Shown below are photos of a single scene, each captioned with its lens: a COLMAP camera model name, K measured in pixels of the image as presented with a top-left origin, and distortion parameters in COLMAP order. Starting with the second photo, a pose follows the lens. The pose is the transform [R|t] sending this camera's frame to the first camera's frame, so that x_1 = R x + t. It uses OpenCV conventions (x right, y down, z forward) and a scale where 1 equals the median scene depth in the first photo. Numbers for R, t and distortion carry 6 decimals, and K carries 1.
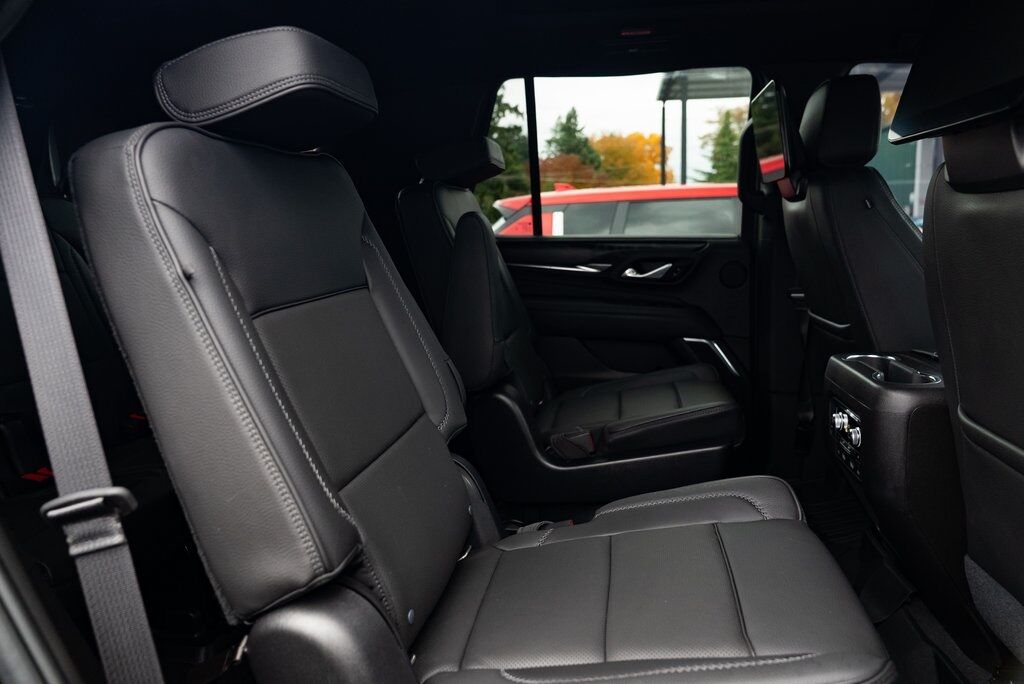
lens RADIAL K [[696.4, 0, 515.5], [0, 696.4, 341.4], [0, 0, 1]] dist [-0.040048, 0.024886]
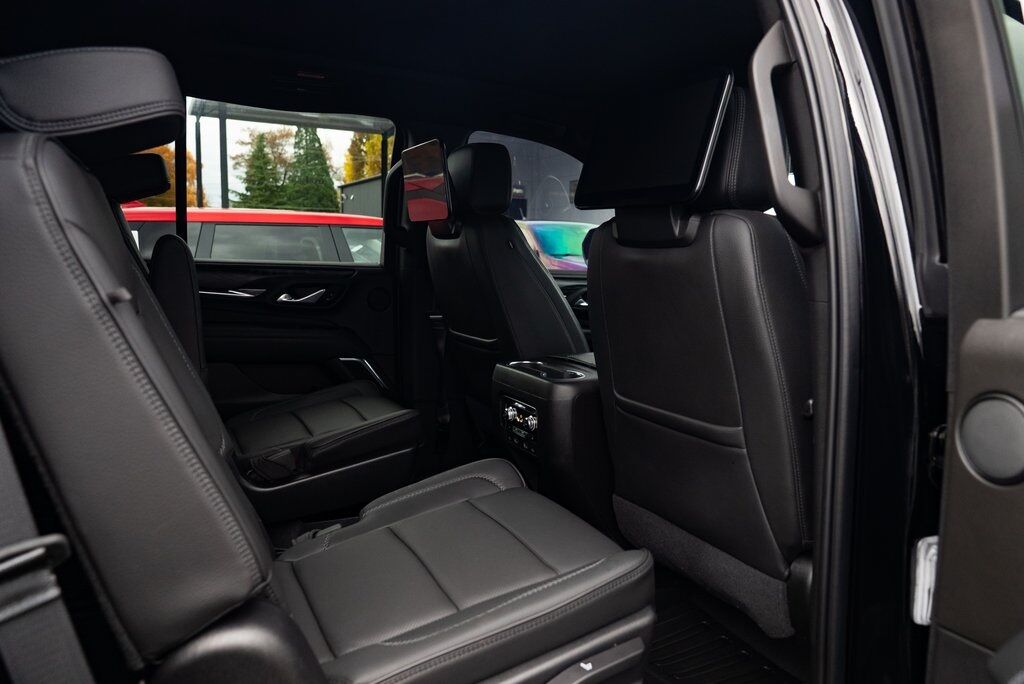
lens RADIAL K [[696.4, 0, 516.1], [0, 696.4, 343.9], [0, 0, 1]] dist [-0.040048, 0.024886]
pose [[0.800413, -0.037246, 0.598290, -0.291523], [0.055646, 0.998375, -0.012292, 0.002717], [-0.596860, 0.043131, 0.801185, -0.046017]]
